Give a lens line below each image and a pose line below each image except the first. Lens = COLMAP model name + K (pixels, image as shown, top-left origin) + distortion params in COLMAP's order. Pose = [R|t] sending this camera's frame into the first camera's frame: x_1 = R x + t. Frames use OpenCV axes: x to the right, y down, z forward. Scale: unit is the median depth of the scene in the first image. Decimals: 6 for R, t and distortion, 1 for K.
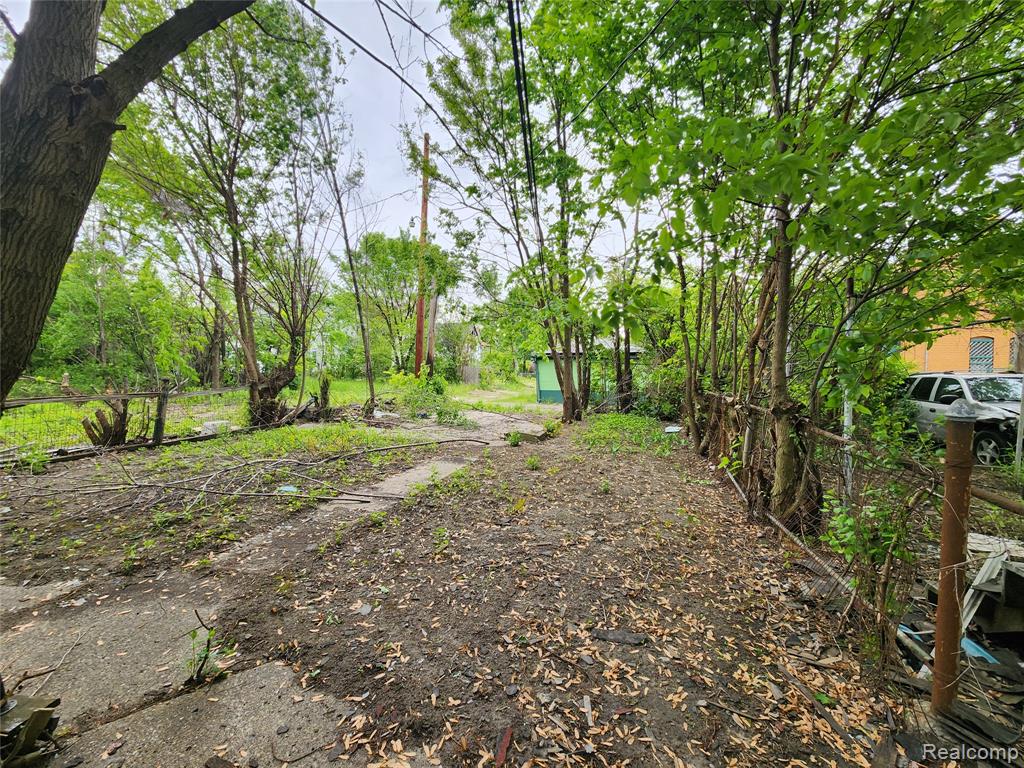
lens RADIAL K [[416.8, 0, 514.1], [0, 416.8, 380.0], [0, 0, 1]] dist [-0.001875, 0.000207]
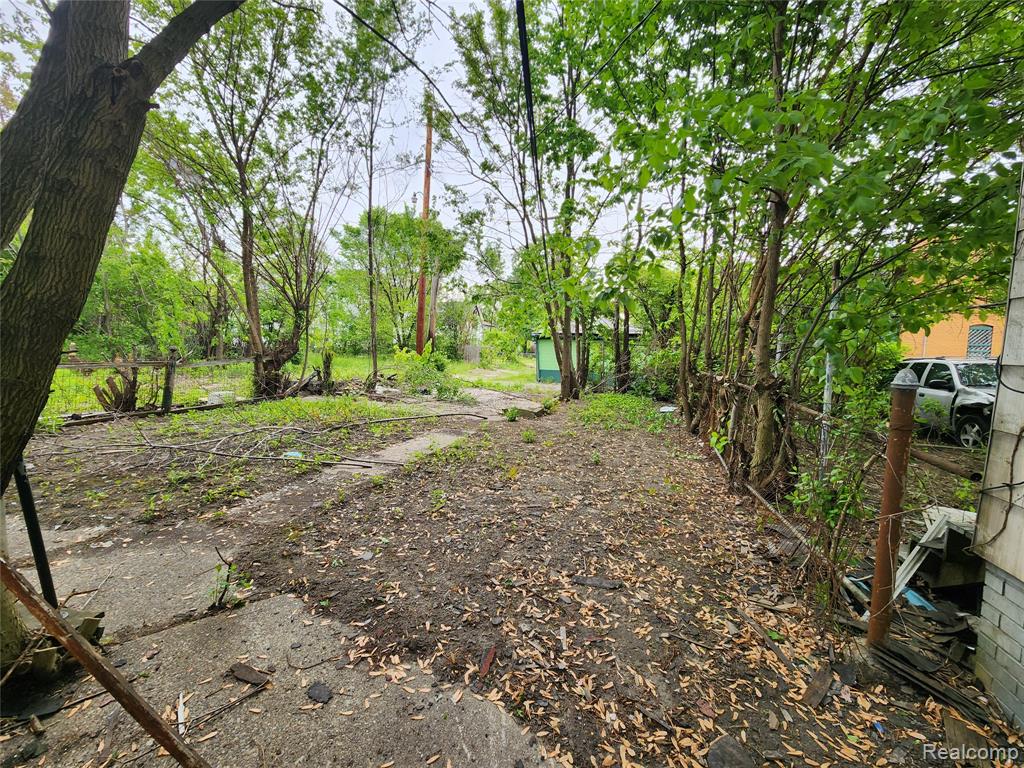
lens RADIAL K [[431.1, 0, 514.3], [0, 431.1, 384.4], [0, 0, 1]] dist [-0.000454, -0.000816]
pose [[0.999696, 0.022523, -0.010025, 0.026247], [-0.022082, 0.998869, 0.042113, 0.037605], [0.010962, -0.041879, 0.999063, -0.094539]]
